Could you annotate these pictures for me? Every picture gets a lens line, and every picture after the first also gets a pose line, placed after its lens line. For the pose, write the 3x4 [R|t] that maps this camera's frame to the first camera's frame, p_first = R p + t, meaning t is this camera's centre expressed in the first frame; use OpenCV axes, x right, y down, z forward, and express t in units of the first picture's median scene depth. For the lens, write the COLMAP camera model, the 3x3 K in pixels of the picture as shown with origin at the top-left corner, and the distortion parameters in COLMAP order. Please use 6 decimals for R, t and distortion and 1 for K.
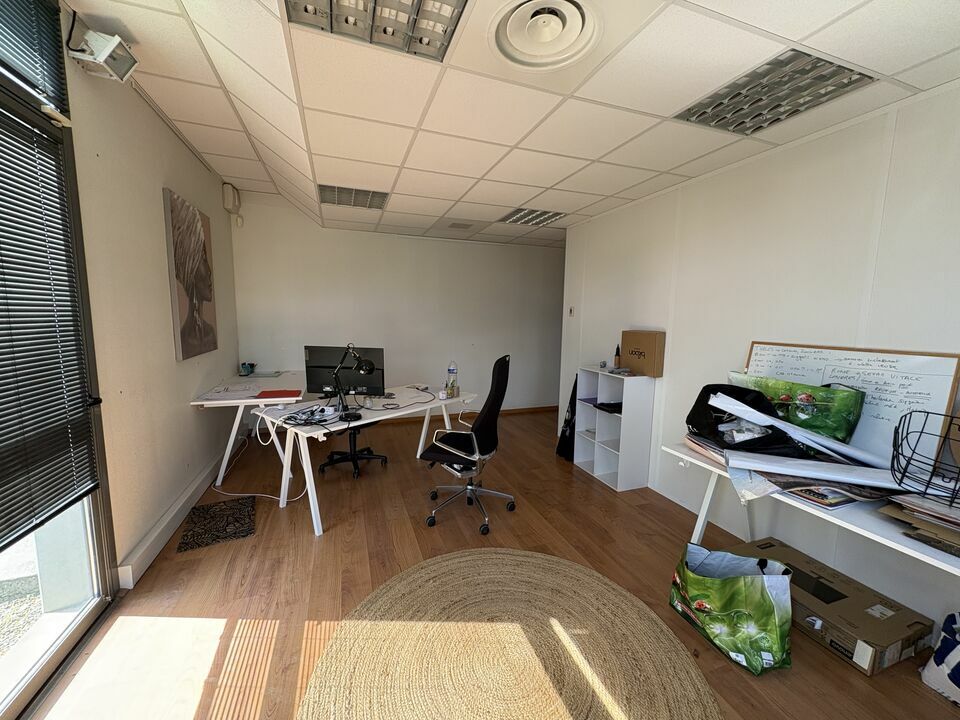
lens RADIAL K [[380.8, 0, 478.8], [0, 380.8, 359.8], [0, 0, 1]] dist [-0.000525, -0.000095]
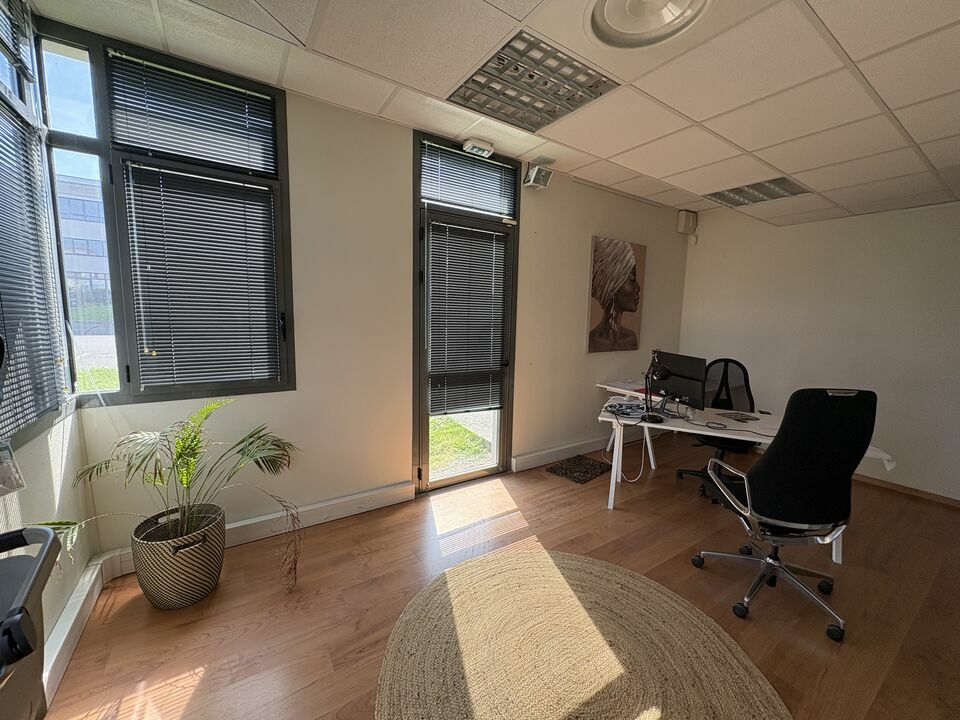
lens RADIAL K [[380.8, 0, 478.8], [0, 380.8, 359.8], [0, 0, 1]] dist [-0.000525, -0.000095]
pose [[0.232919, 0.106150, -0.966685, 0.625051], [-0.135808, 0.987835, 0.075750, -0.029398], [0.962967, 0.113641, 0.244502, 0.295506]]
